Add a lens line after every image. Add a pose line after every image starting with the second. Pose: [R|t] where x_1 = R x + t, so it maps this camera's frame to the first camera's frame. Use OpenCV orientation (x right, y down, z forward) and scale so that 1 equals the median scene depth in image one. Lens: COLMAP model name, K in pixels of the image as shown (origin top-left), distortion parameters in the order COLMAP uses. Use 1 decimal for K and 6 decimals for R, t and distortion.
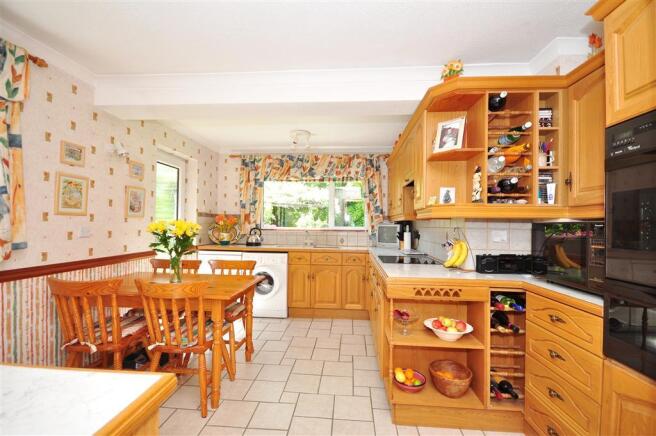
lens RADIAL K [[284.3, 0, 327.8], [0, 284.3, 223.0], [0, 0, 1]] dist [0.000603, -0.009423]
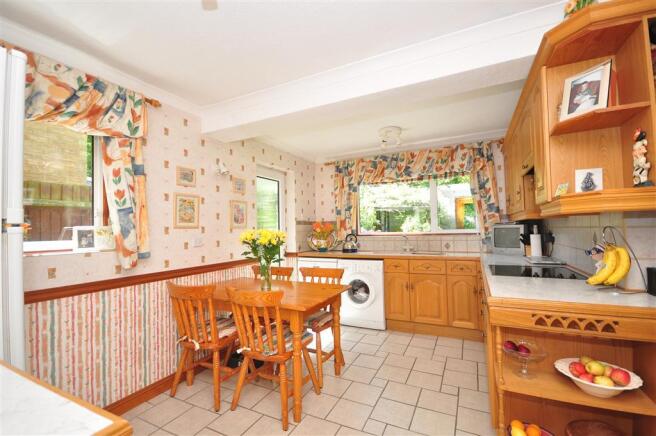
lens RADIAL K [[284.3, 0, 327.8], [0, 284.3, 223.0], [0, 0, 1]] dist [0.000603, -0.009423]
pose [[0.925772, -0.042790, -0.375652, 0.078168], [0.036474, 0.999048, -0.023912, -0.000266], [0.376318, 0.008435, 0.926452, 0.113524]]
